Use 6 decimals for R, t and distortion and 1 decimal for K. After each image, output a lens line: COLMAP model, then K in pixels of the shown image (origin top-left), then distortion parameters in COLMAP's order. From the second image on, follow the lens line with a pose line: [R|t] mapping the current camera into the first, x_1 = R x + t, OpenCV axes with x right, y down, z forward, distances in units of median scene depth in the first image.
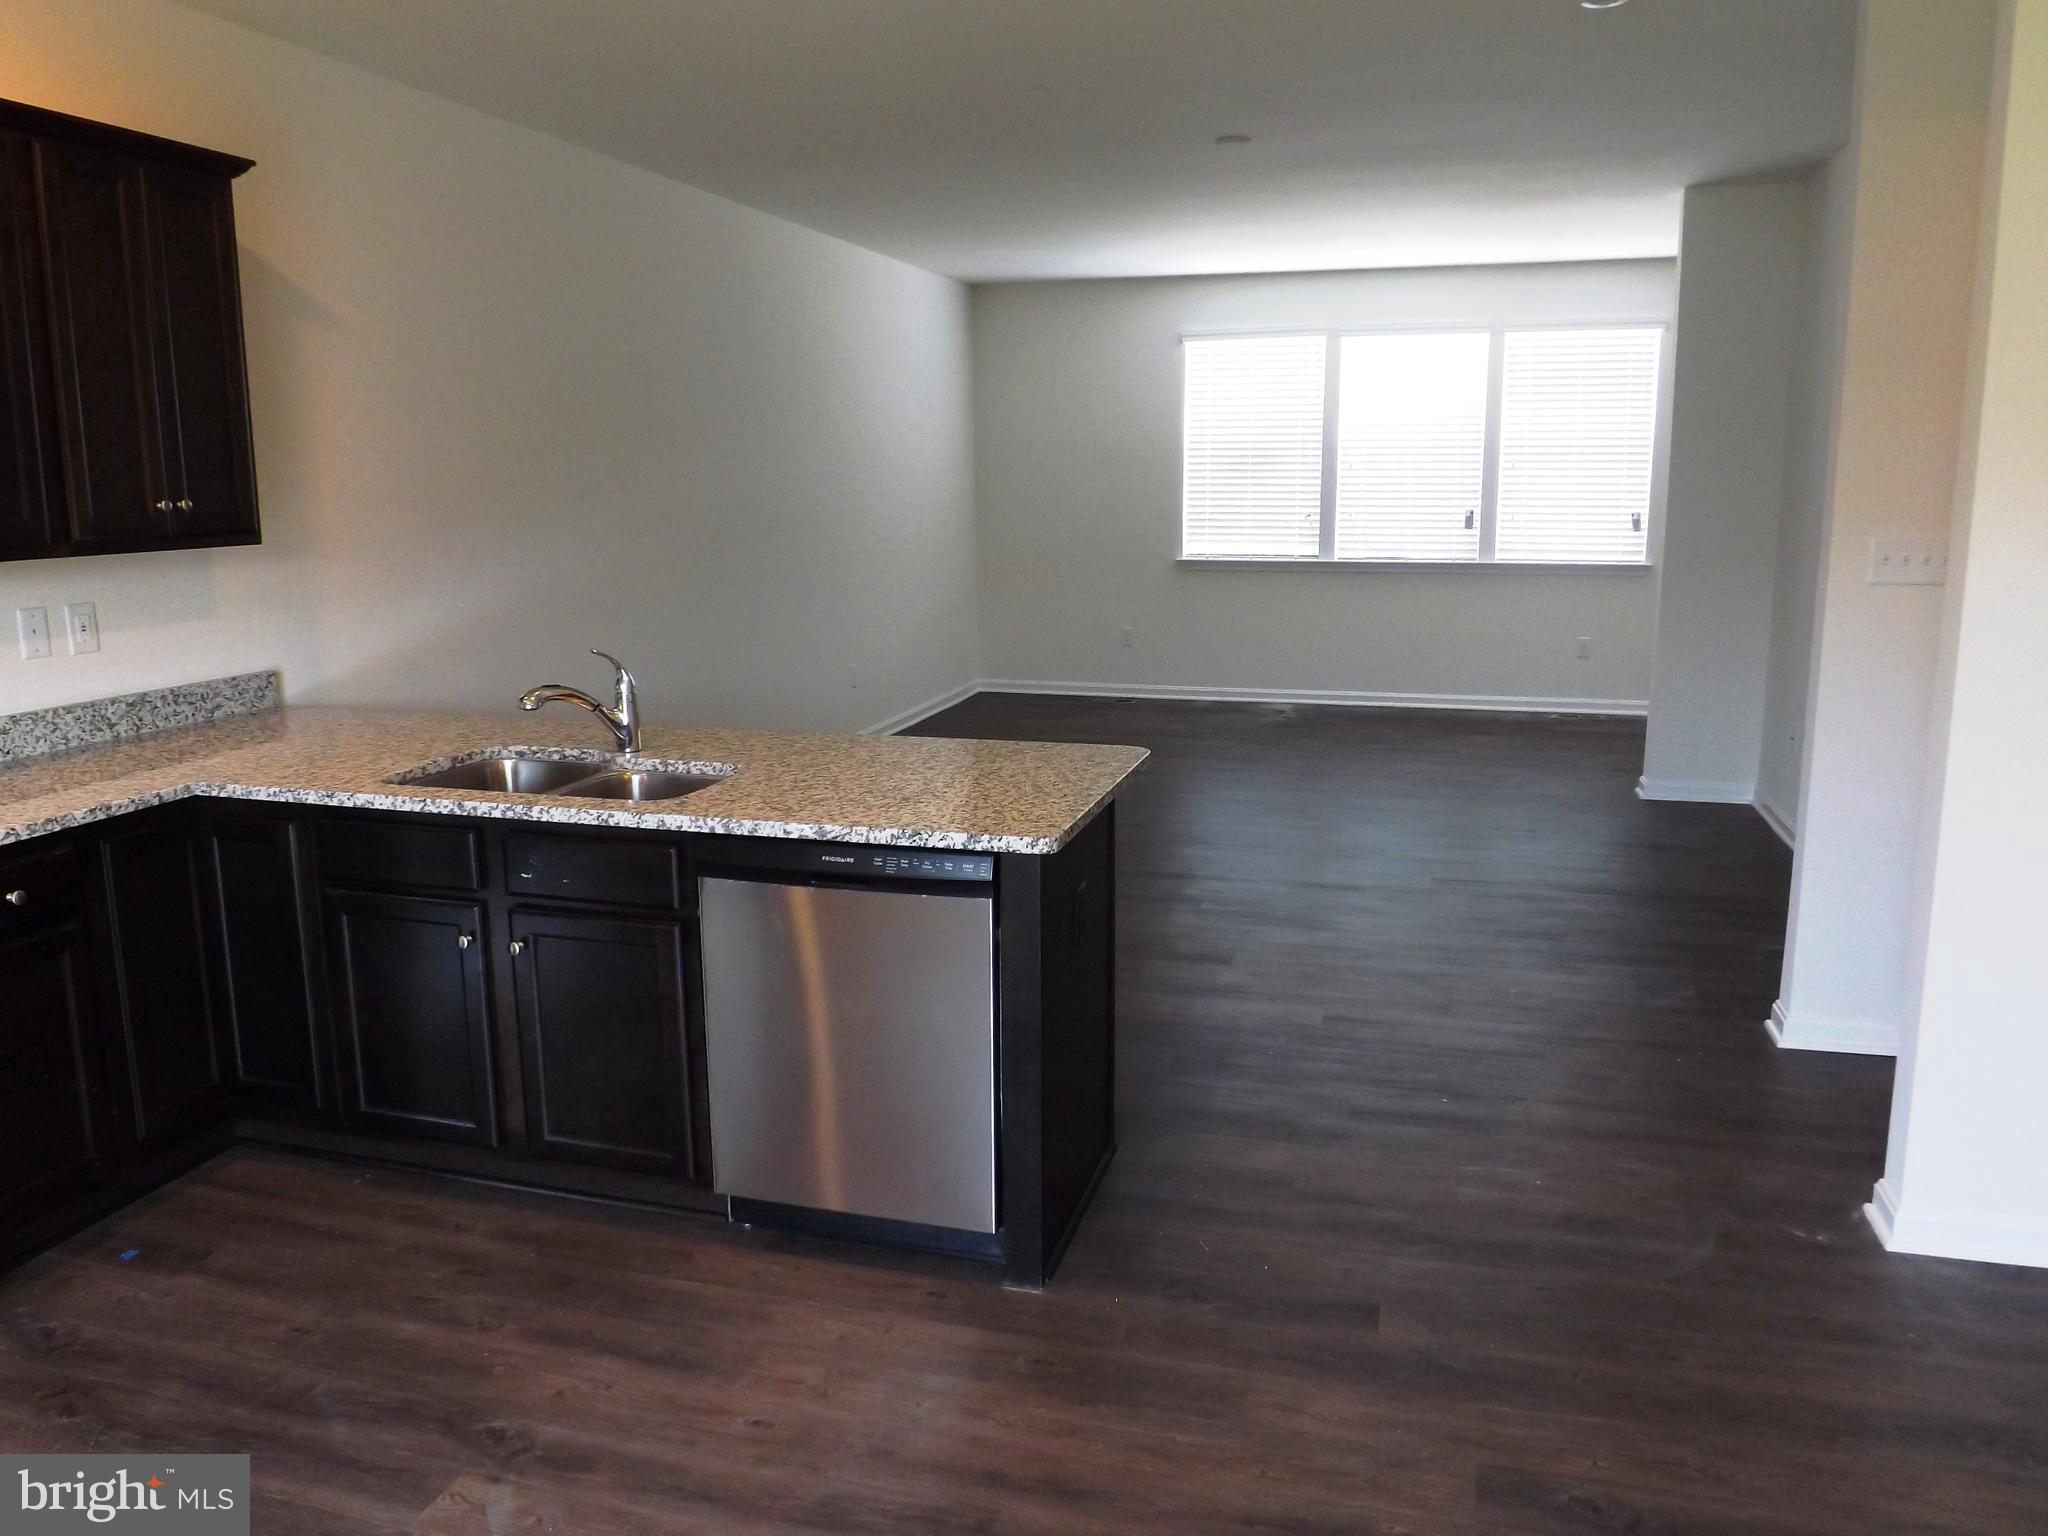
lens RADIAL K [[1470.6, 0, 1032.5], [0, 1470.6, 697.3], [0, 0, 1]] dist [-0.062482, 0.026039]
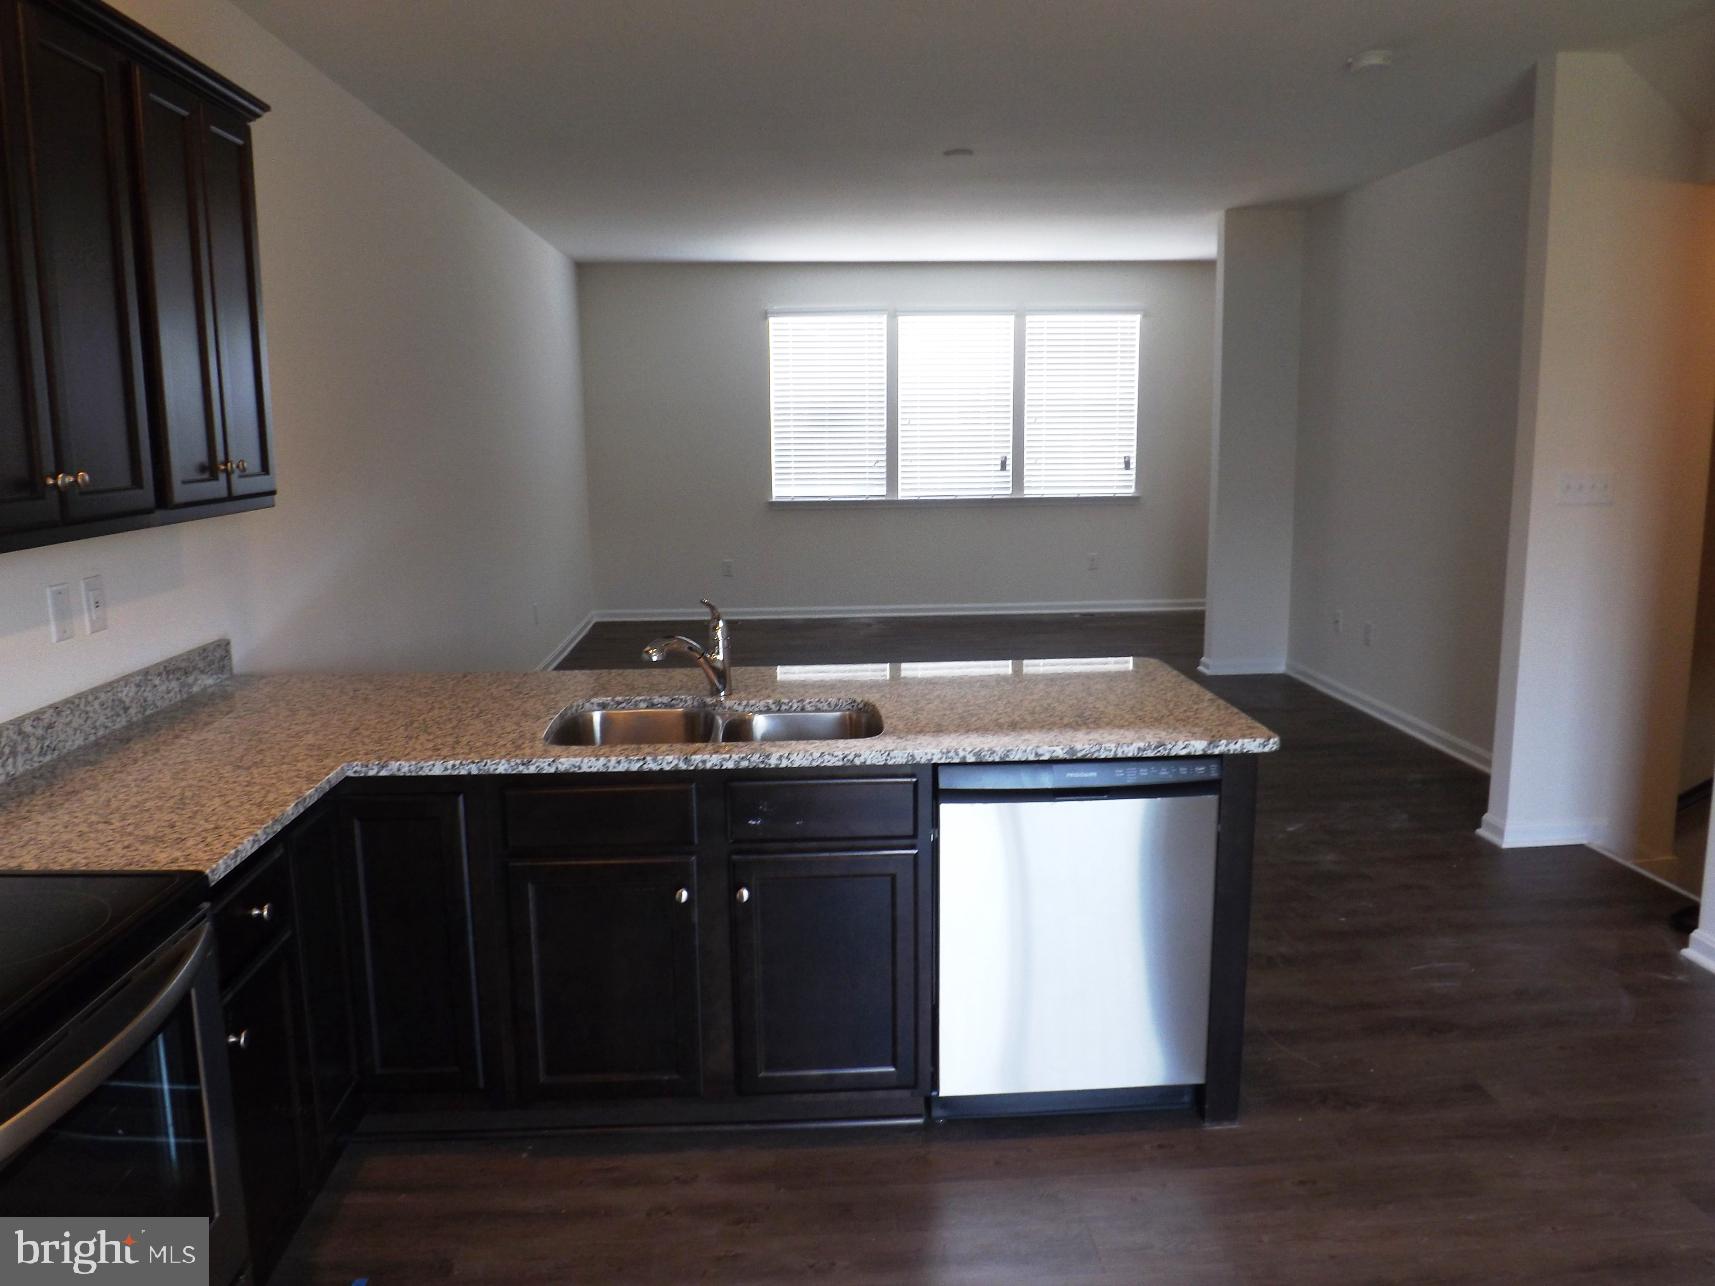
lens RADIAL K [[1230.9, 0, 852.8], [0, 1230.9, 587.2], [0, 0, 1]] dist [-0.064336, 0.028404]
pose [[0.943452, -0.047179, 0.328134, -0.498906], [0.054600, 0.998418, -0.013433, -0.024333], [-0.326982, 0.030589, 0.944536, 0.142071]]
